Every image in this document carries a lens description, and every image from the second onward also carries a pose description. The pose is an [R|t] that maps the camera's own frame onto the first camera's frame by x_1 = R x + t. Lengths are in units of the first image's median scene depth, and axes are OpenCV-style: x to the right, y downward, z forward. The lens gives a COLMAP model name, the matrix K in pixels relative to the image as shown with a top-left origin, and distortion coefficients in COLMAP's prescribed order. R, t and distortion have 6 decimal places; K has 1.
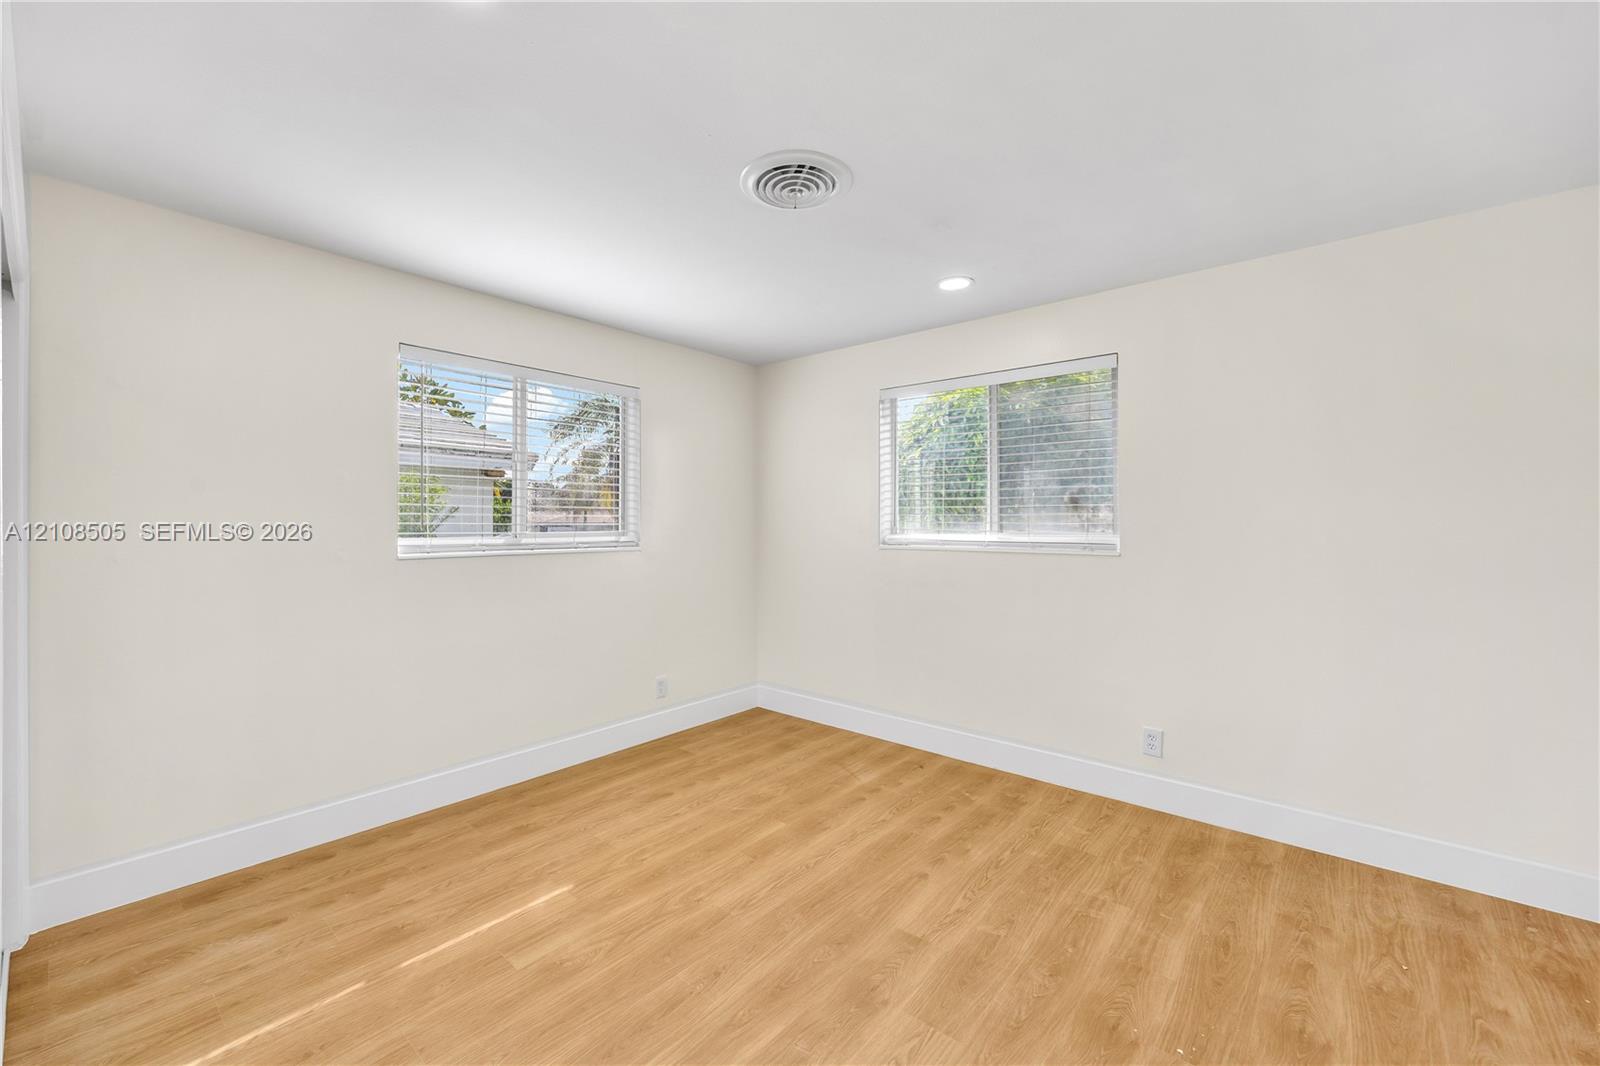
lens RADIAL K [[635.6, 0, 802.1], [0, 635.6, 525.5], [0, 0, 1]] dist [-0.001982, 0.000357]
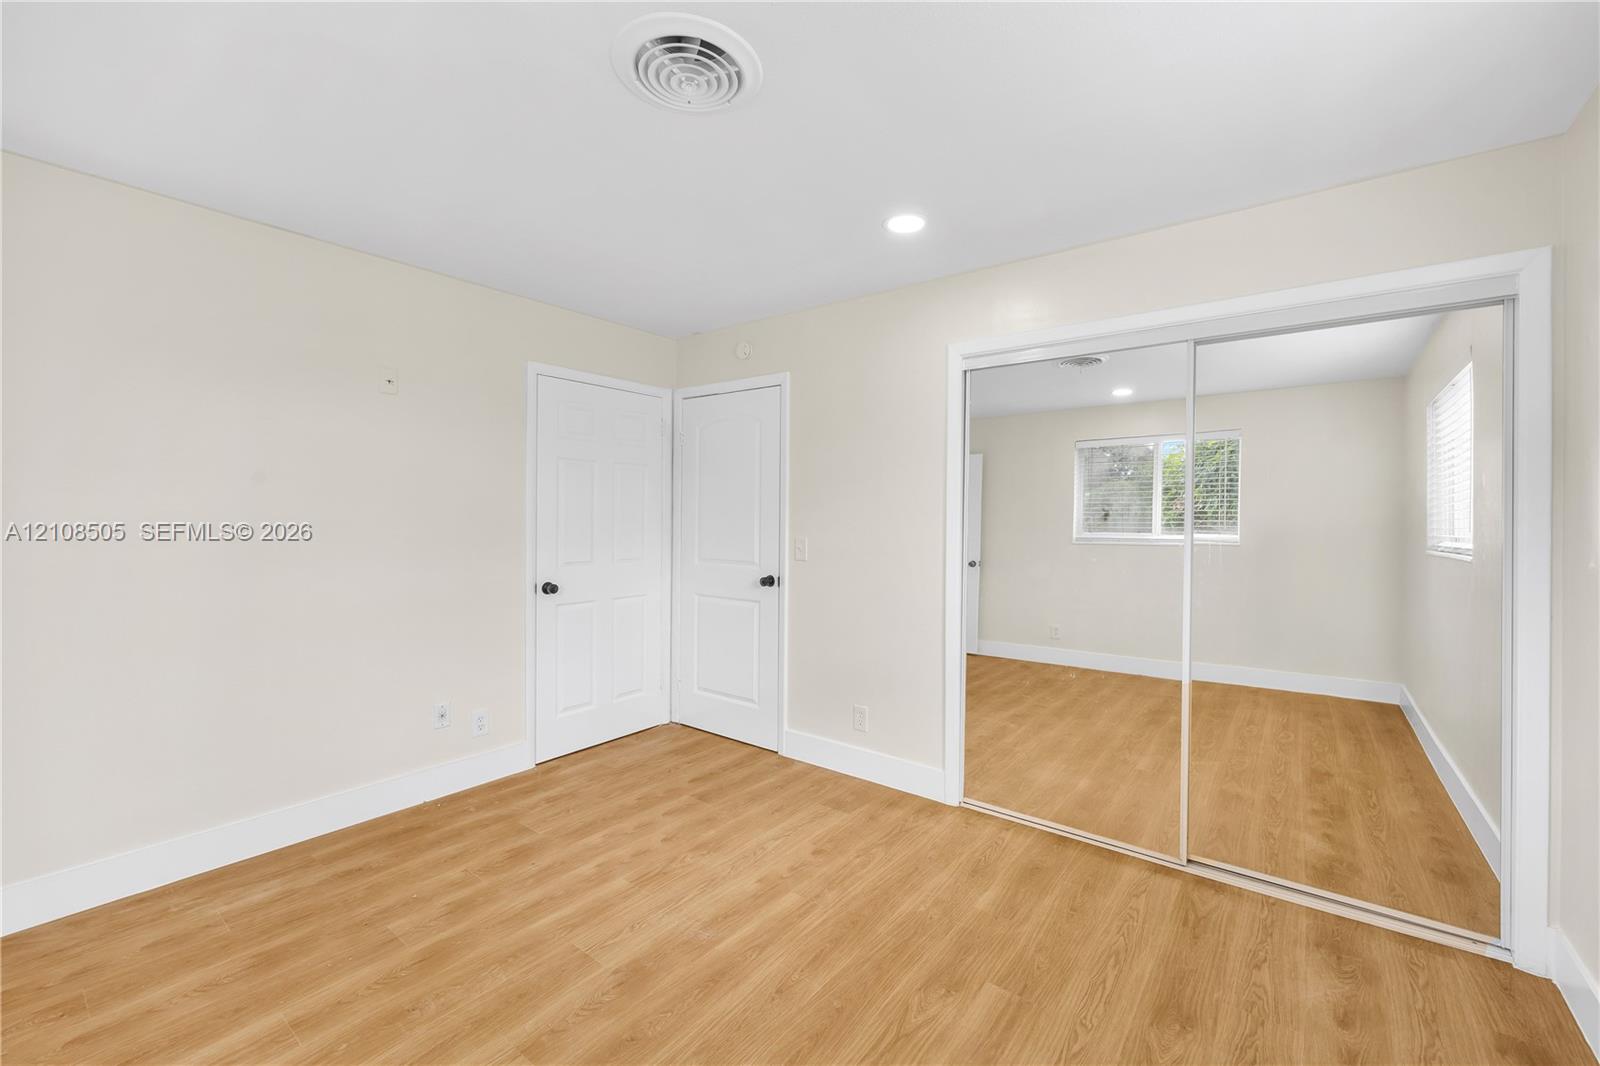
lens RADIAL K [[635.6, 0, 792.5], [0, 635.6, 512.4], [0, 0, 1]] dist [-0.001982, 0.000357]
pose [[-0.999829, -0.005515, 0.017653, -0.155349], [-0.005579, 0.999978, -0.003570, -0.002881], [-0.017633, -0.003668, -0.999838, 1.820682]]
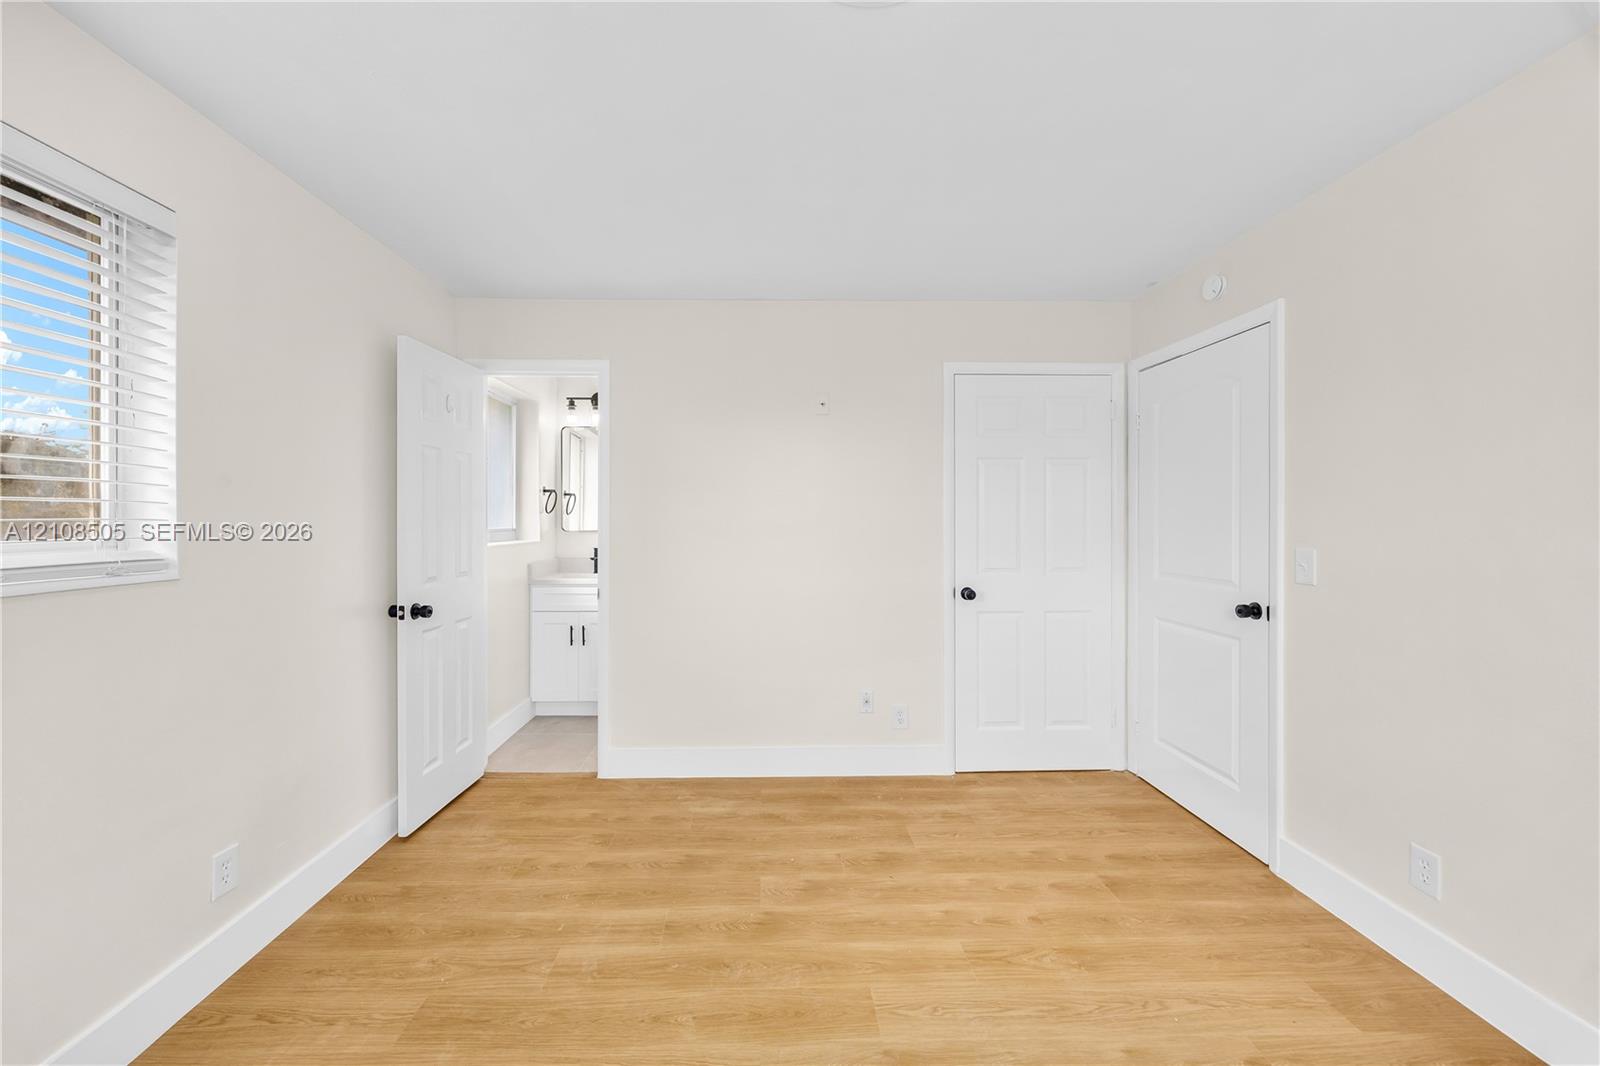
lens RADIAL K [[598.9, 0, 780.9], [0, 598.9, 517.0], [0, 0, 1]] dist [-0.001506, -0.000306]
pose [[-0.630575, 0.006050, 0.776105, -0.385358], [0.007662, 0.999969, -0.001569, -0.002263], [-0.776091, 0.004957, -0.630602, 1.464069]]
